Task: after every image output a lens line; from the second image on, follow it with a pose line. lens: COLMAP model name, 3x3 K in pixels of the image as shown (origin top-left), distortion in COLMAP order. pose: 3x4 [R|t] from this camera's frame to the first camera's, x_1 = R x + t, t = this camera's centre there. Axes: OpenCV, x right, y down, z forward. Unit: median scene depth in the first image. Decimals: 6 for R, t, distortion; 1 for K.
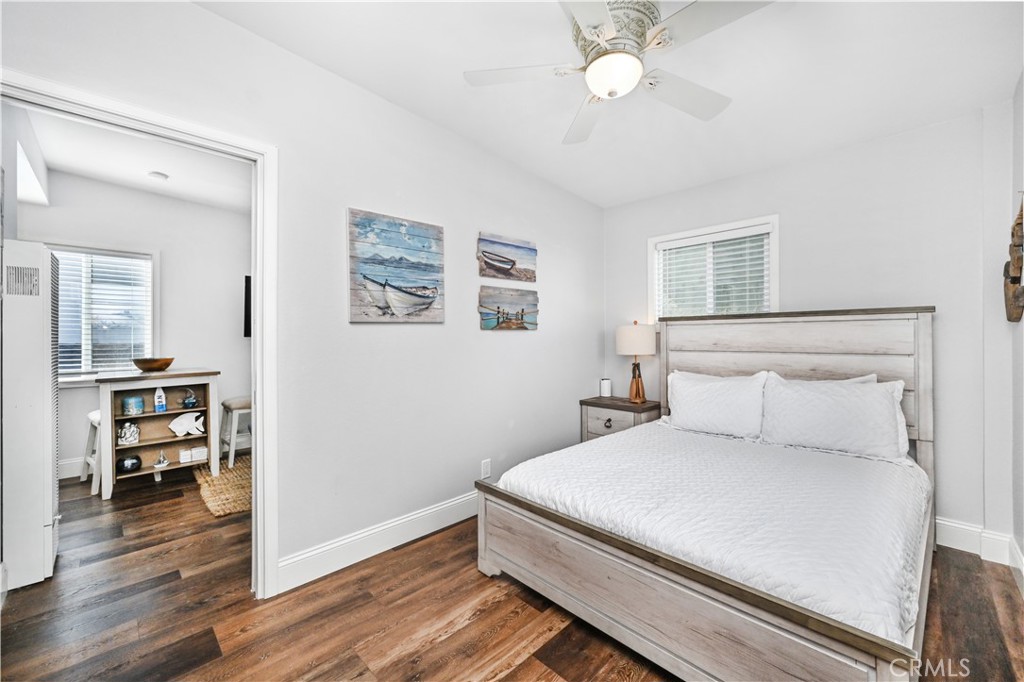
lens RADIAL K [[406.7, 0, 515.5], [0, 406.7, 338.7], [0, 0, 1]] dist [0.002035, 0.000400]
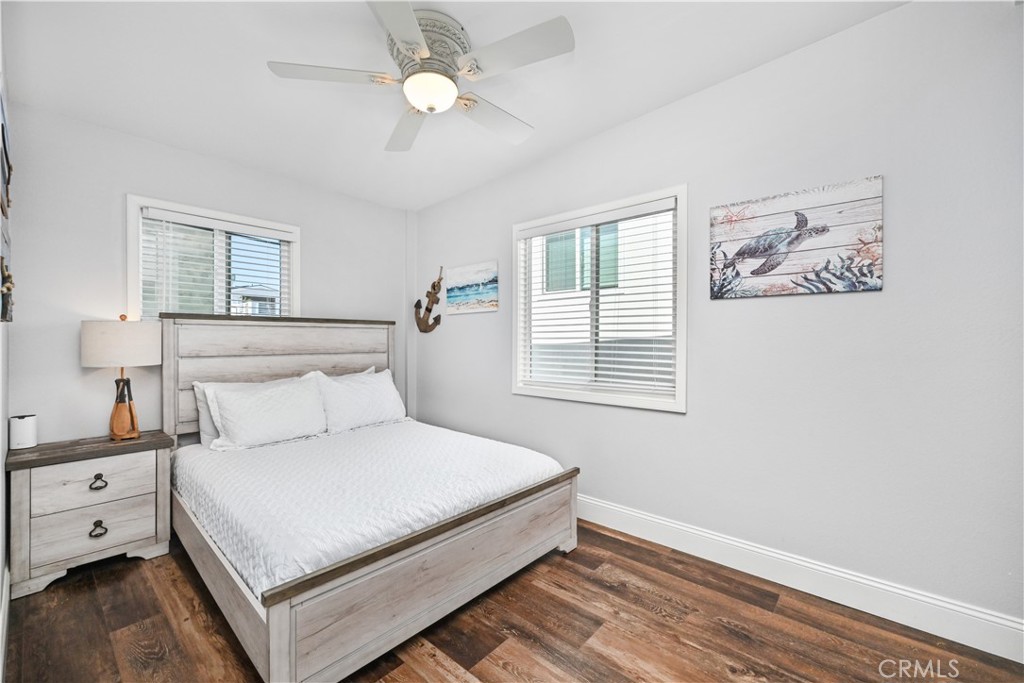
lens RADIAL K [[406.7, 0, 515.5], [0, 406.7, 339.2], [0, 0, 1]] dist [0.002035, 0.000400]
pose [[-0.054218, 0.005193, 0.998516, -0.584246], [0.001622, 0.999986, -0.005113, -0.000038], [-0.998528, 0.001343, -0.054226, 0.590112]]
